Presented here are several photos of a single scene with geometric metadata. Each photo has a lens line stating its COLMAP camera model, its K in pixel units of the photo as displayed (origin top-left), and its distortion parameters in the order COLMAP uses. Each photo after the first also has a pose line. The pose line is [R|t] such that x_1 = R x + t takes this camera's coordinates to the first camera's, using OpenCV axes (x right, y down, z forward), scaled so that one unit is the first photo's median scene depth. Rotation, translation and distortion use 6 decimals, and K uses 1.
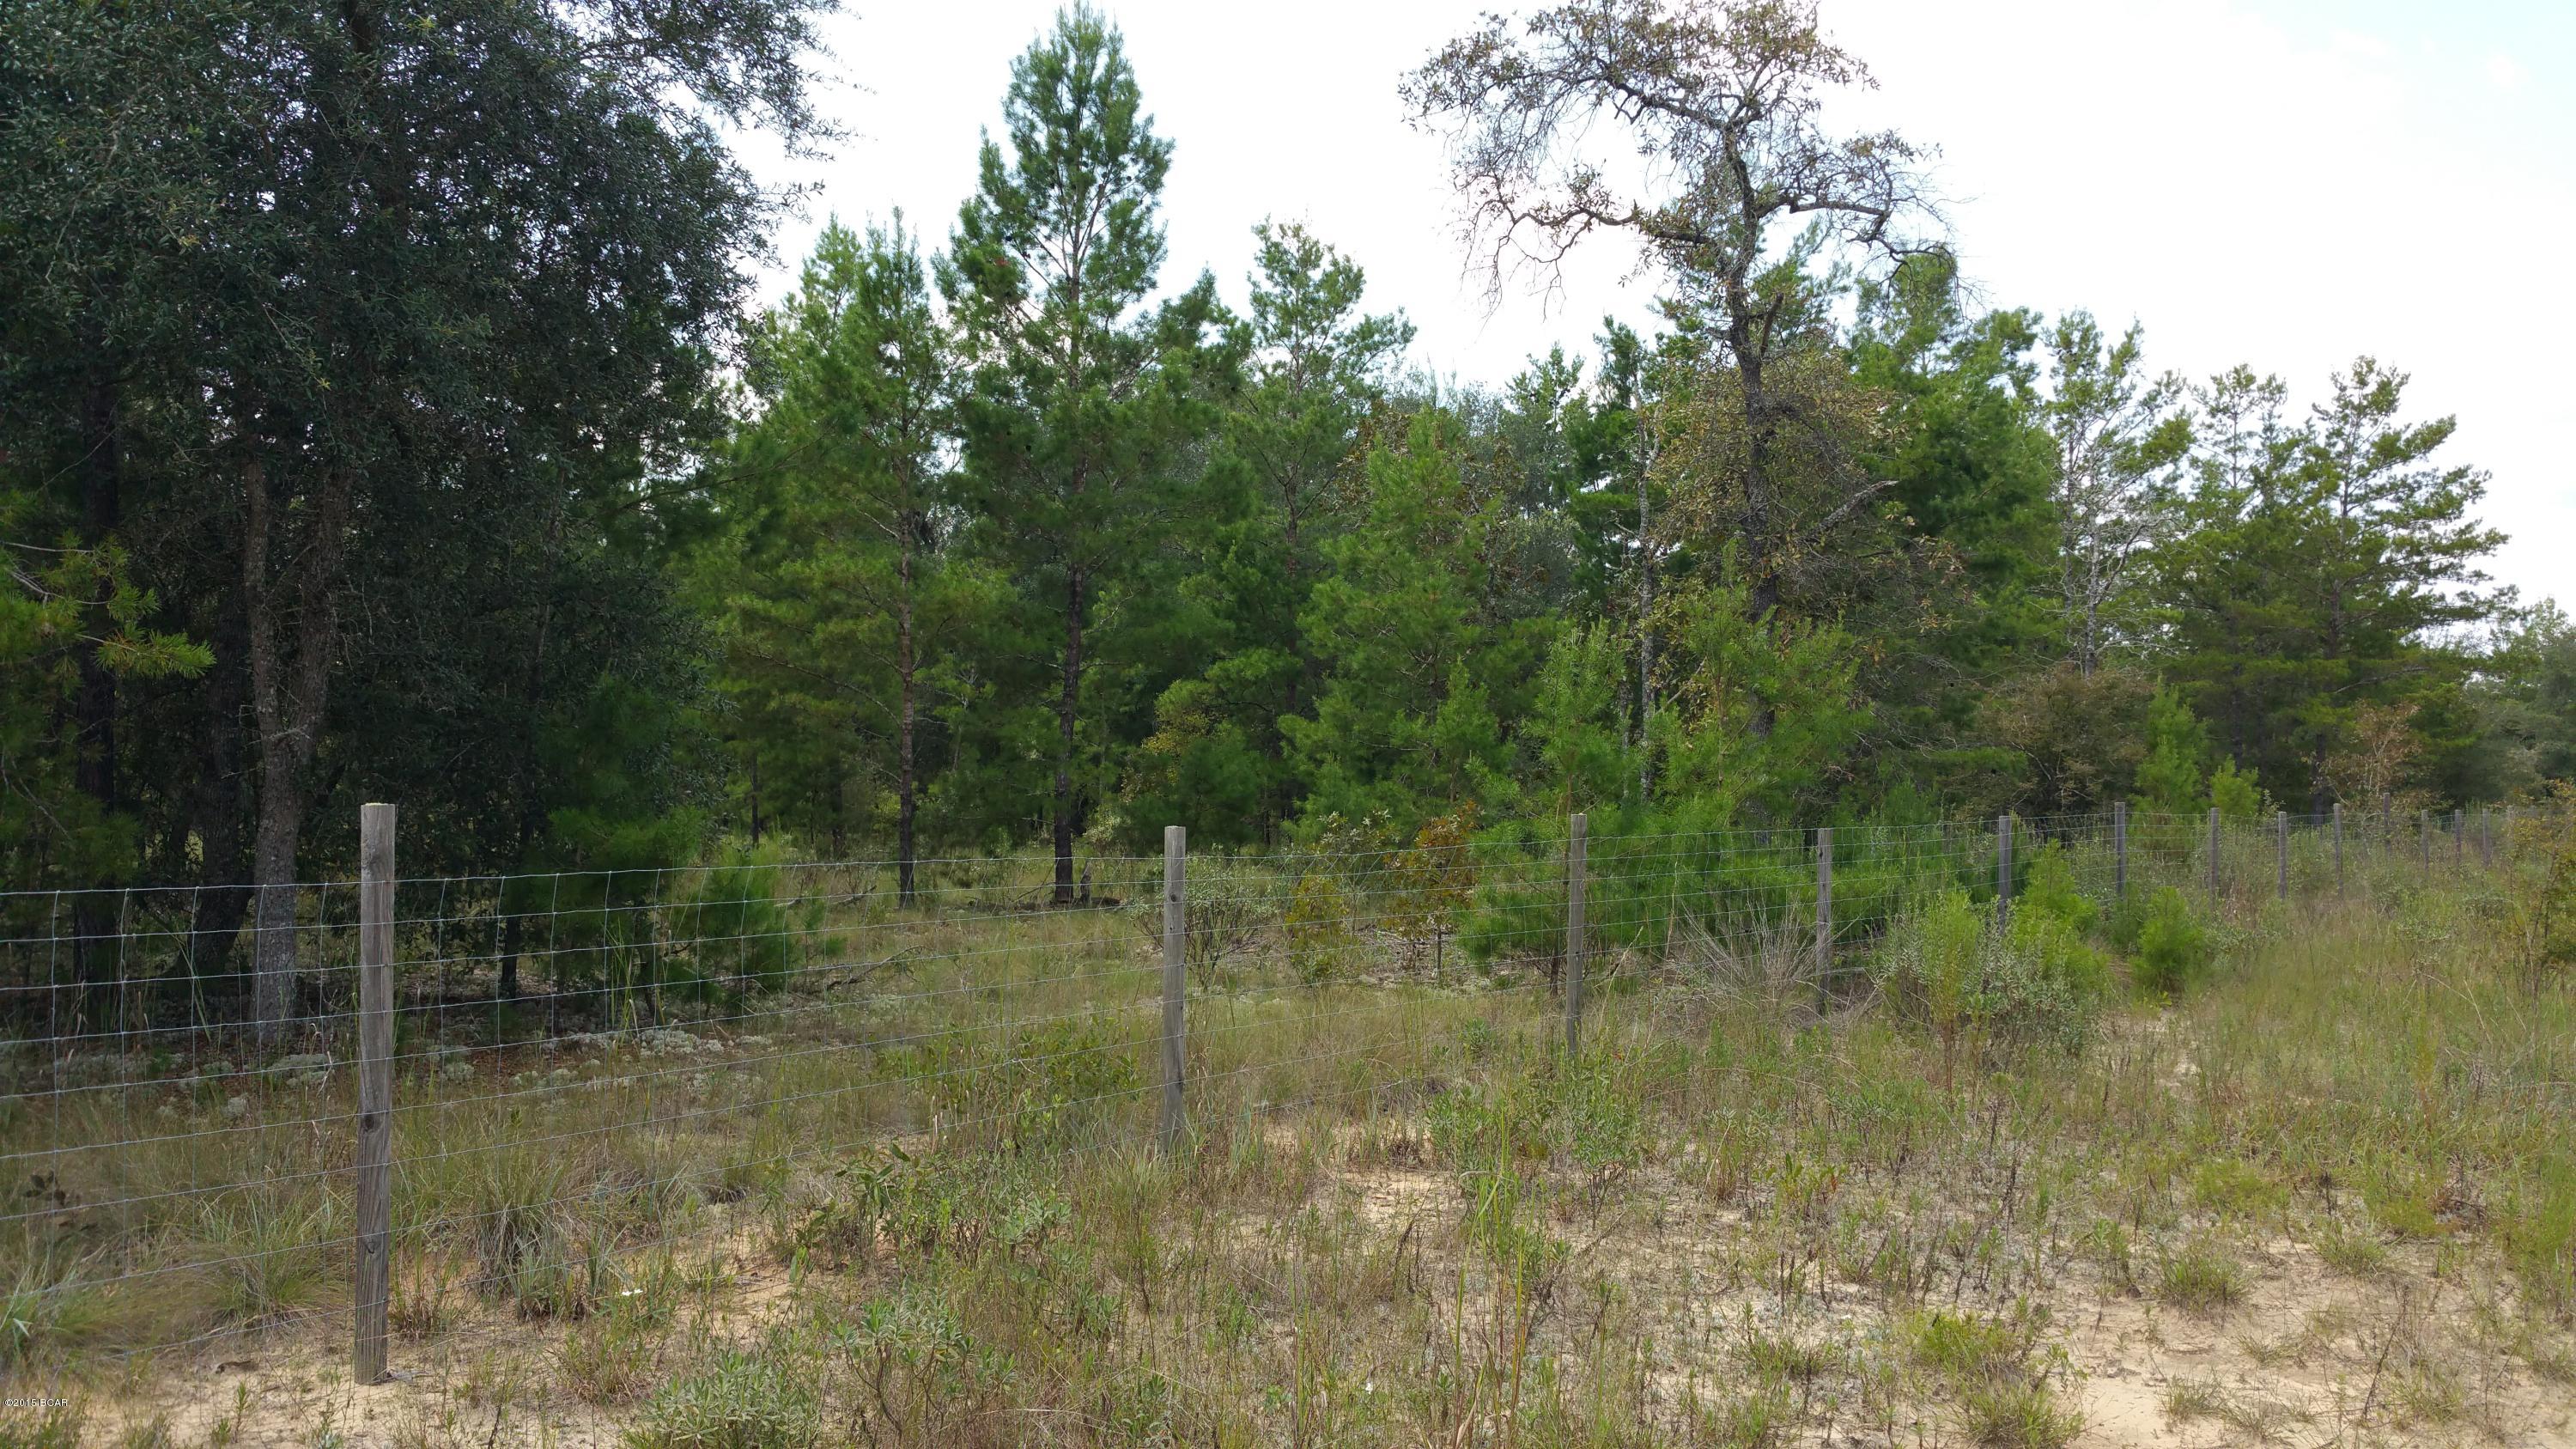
lens RADIAL K [[2161.8, 0, 1288.0], [0, 2161.8, 724.5], [0, 0, 1]] dist [0.177184, -0.302919]
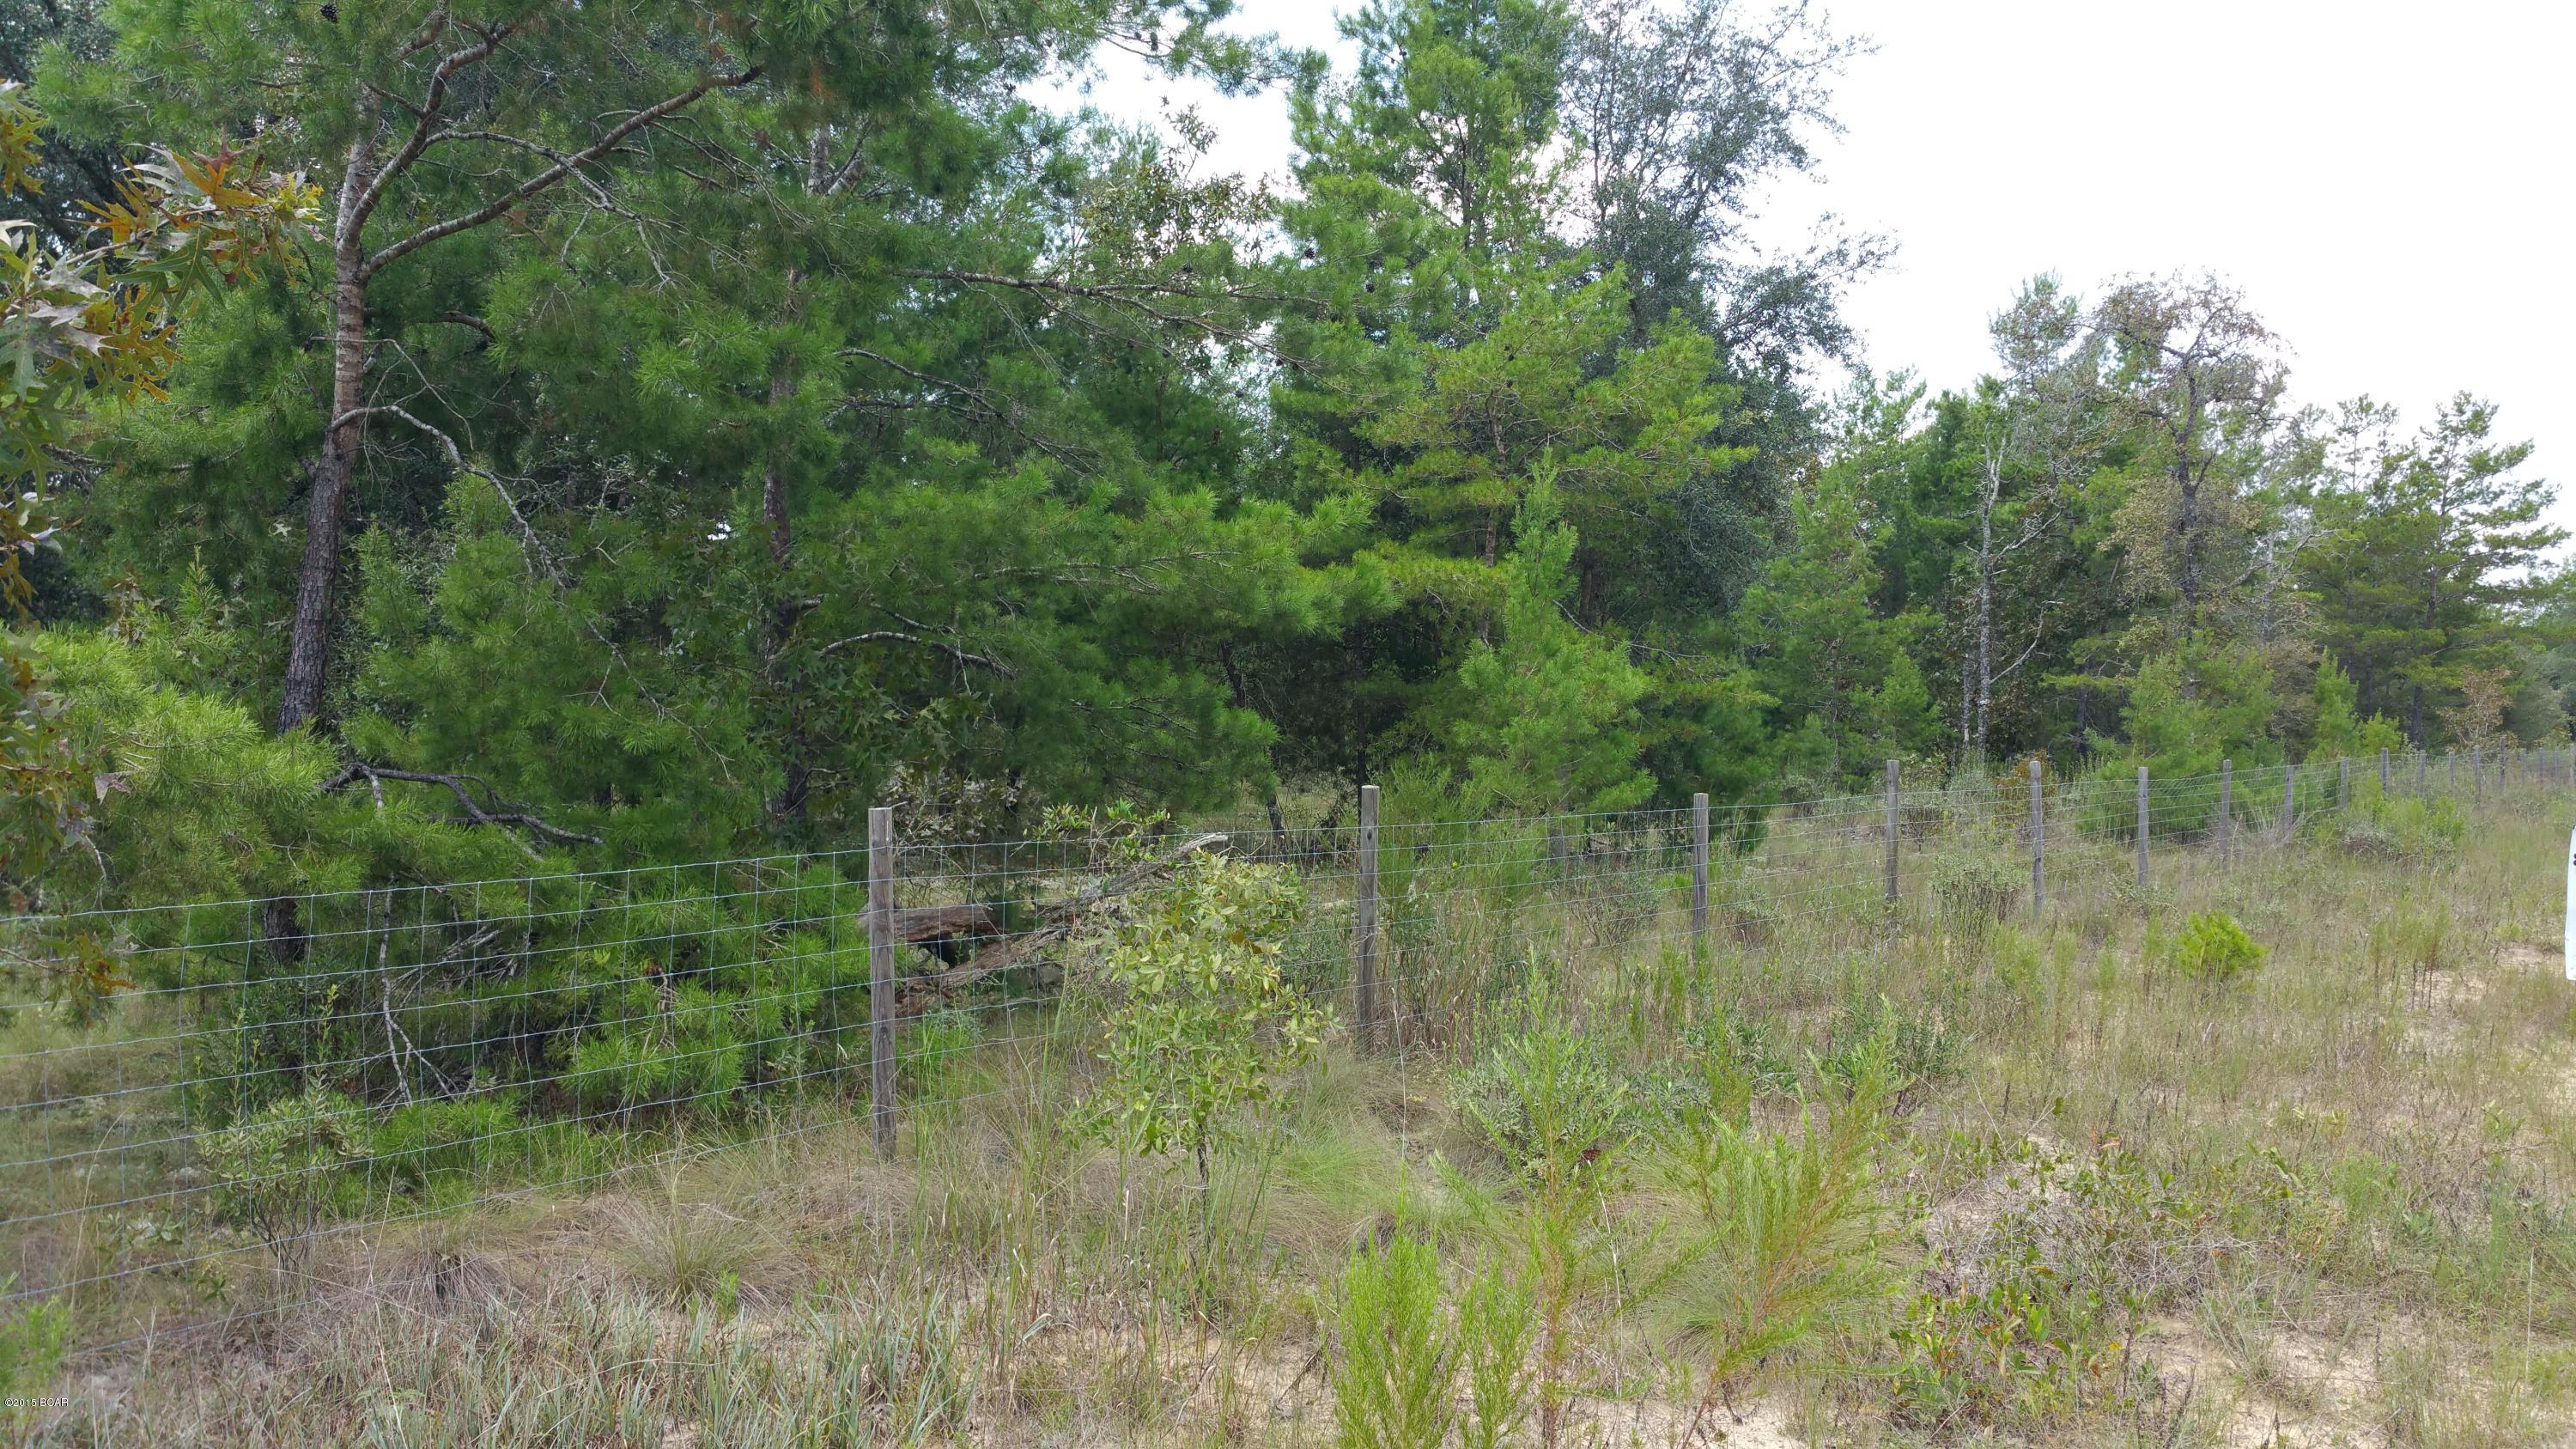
lens RADIAL K [[2161.8, 0, 1288.0], [0, 2161.8, 724.5], [0, 0, 1]] dist [0.177184, -0.302919]
pose [[0.999975, 0.002420, 0.006627, -0.184181], [-0.002631, 0.999483, 0.032035, -0.013867], [-0.006546, -0.032051, 0.999465, -0.254351]]
